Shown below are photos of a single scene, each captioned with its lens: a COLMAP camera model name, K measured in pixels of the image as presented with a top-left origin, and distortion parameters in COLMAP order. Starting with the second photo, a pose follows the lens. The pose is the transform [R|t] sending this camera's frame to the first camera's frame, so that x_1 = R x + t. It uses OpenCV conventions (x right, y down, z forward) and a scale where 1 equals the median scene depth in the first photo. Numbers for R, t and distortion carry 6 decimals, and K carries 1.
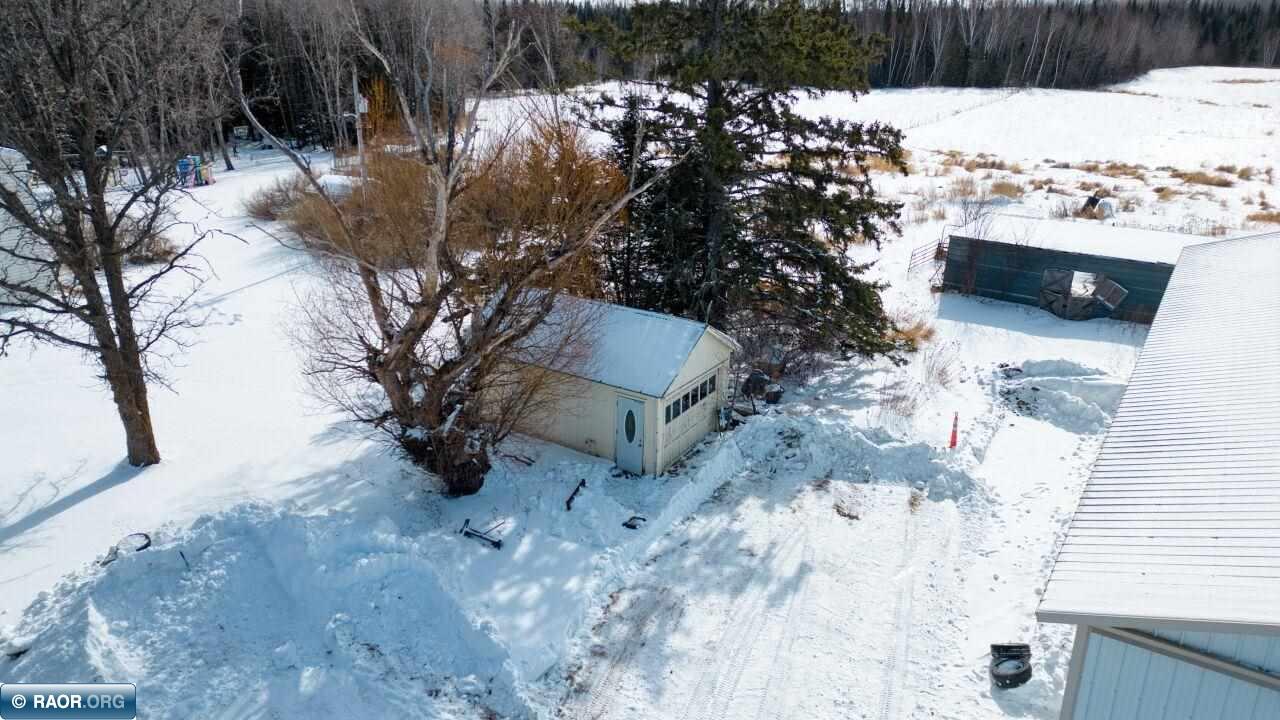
lens RADIAL K [[884.7, 0, 634.0], [0, 884.7, 358.0], [0, 0, 1]] dist [0.099166, -0.099781]
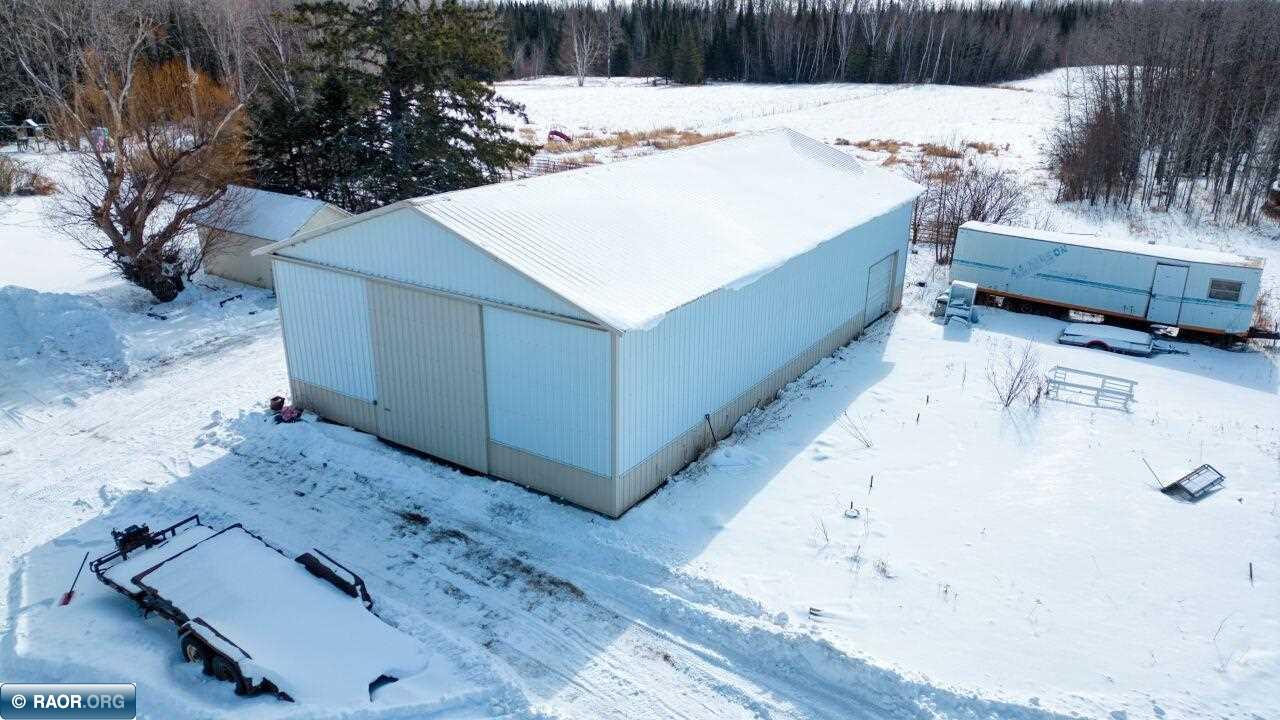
lens RADIAL K [[884.7, 0, 634.0], [0, 884.7, 358.0], [0, 0, 1]] dist [0.099166, -0.099781]
pose [[0.999999, 0.001380, 0.000721, 0.464767], [-0.001379, 0.999998, -0.001078, 0.178021], [-0.000723, 0.001077, 0.999999, -0.454548]]
